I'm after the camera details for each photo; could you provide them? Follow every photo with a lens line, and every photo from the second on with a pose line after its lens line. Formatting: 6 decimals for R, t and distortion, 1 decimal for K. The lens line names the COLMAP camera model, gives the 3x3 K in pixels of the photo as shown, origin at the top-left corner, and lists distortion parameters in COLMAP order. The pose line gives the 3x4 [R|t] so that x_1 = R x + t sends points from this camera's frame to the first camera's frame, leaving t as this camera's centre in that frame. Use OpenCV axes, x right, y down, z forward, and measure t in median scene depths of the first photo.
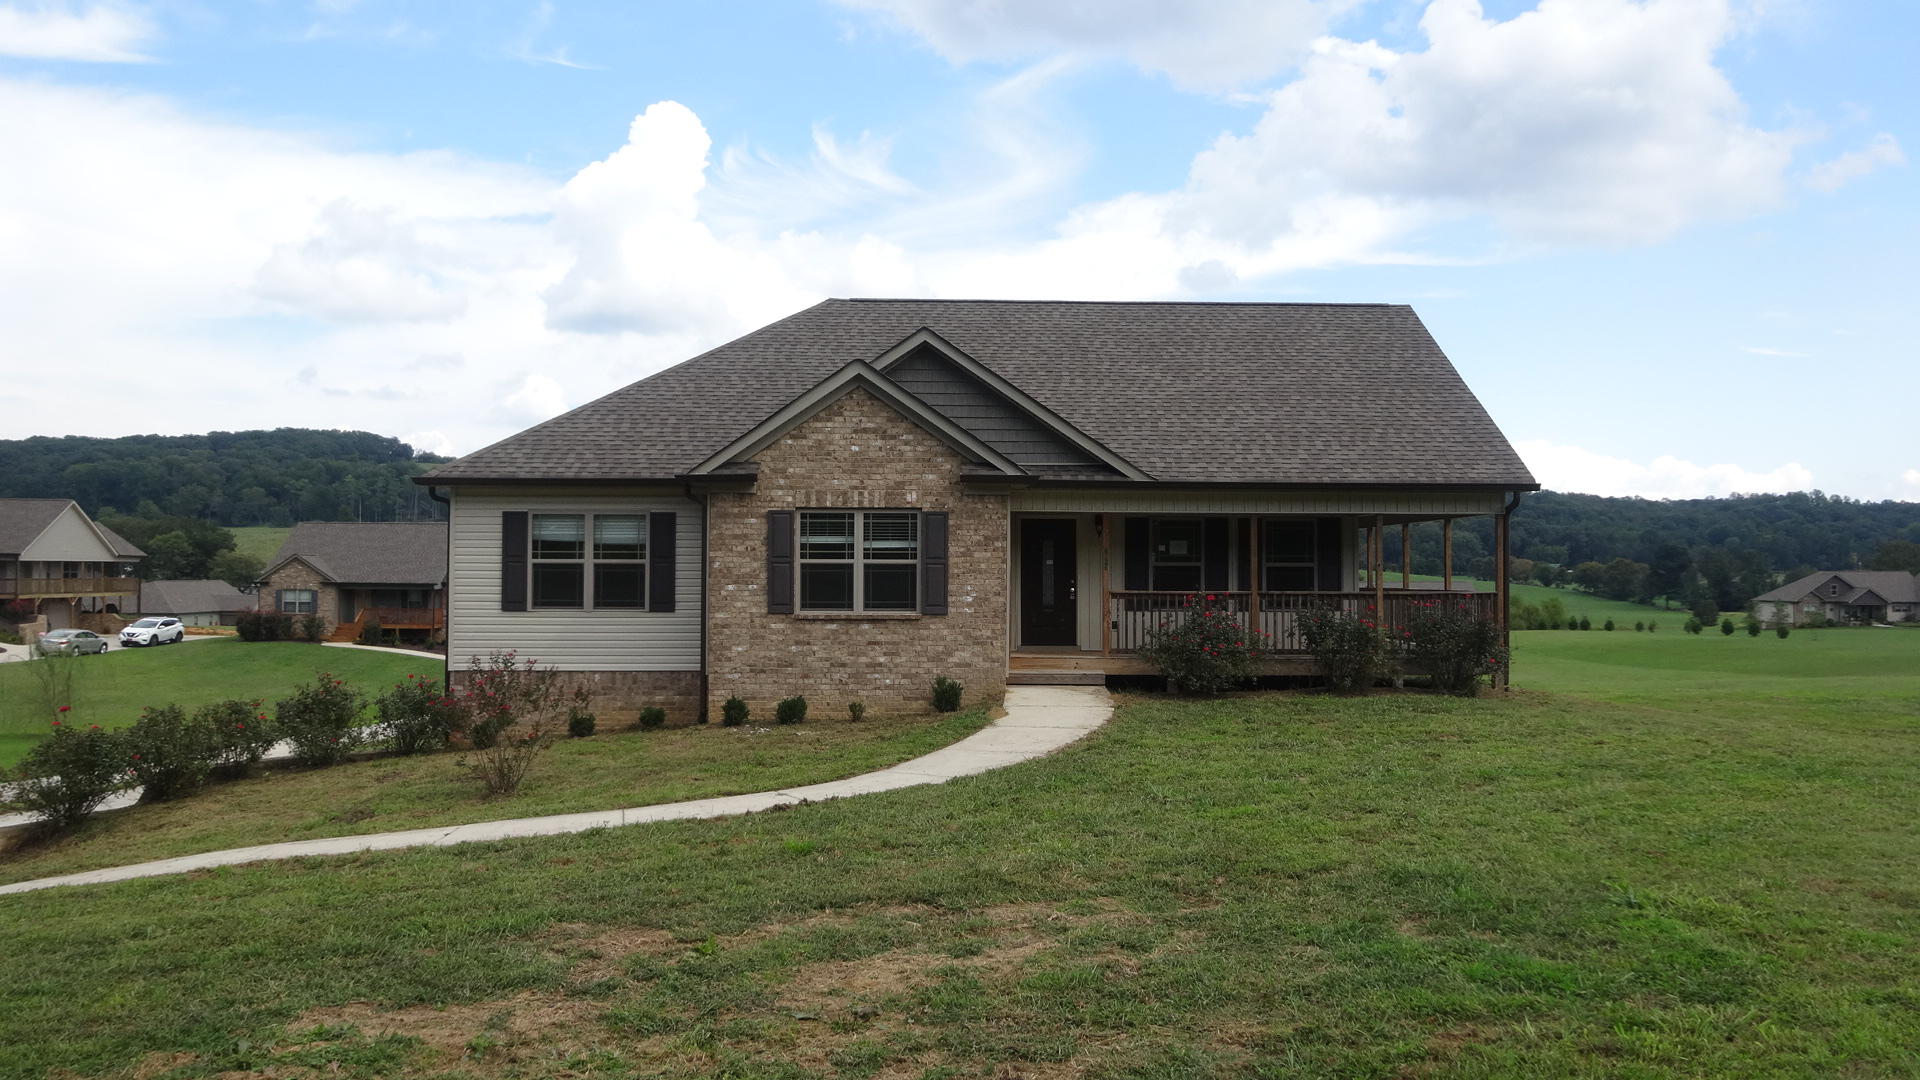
lens RADIAL K [[1429.8, 0, 960.0], [0, 1429.8, 540.0], [0, 0, 1]] dist [-0.000049, -0.005031]
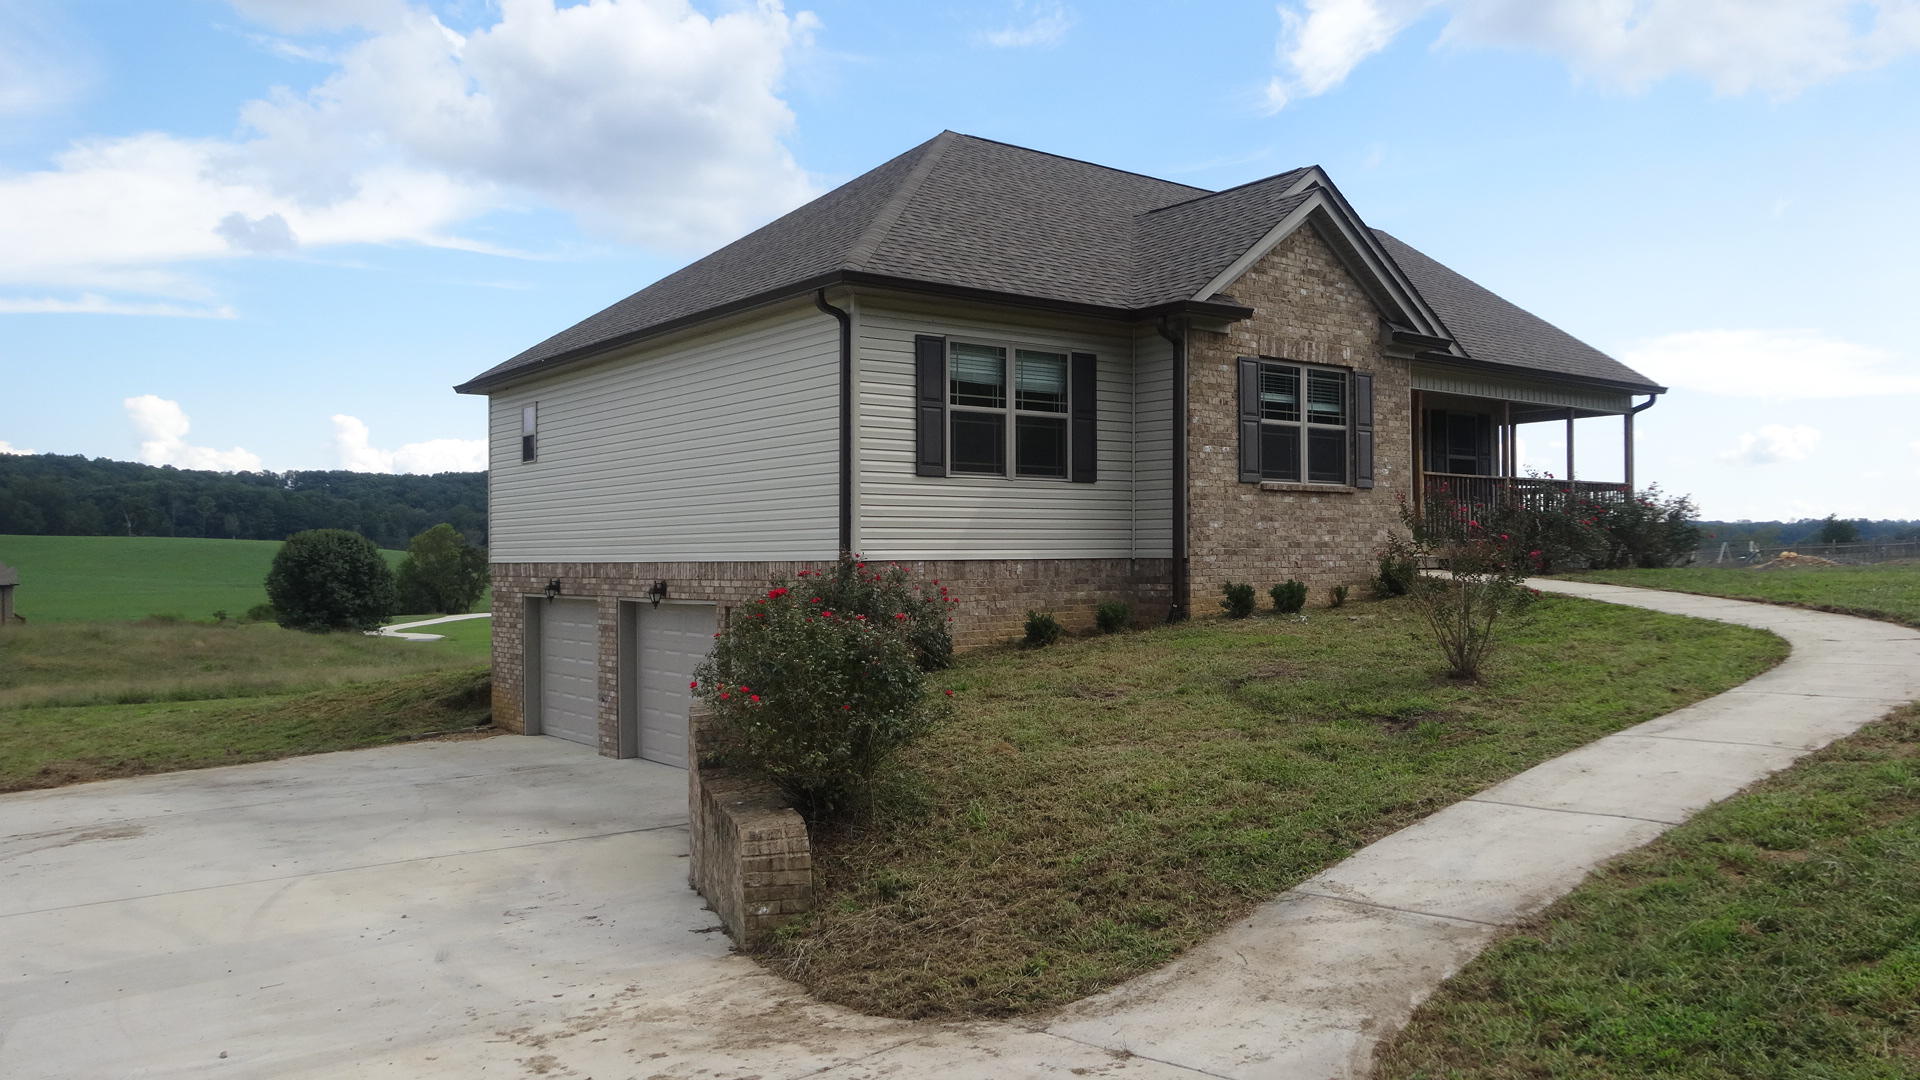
lens RADIAL K [[1419.7, 0, 960.0], [0, 1419.7, 540.0], [0, 0, 1]] dist [0.003730, 0.001164]
pose [[0.799654, -0.001791, 0.600459, -0.722570], [-0.002066, 0.999981, 0.005733, 0.077078], [-0.600458, -0.005824, 0.799635, 0.427686]]
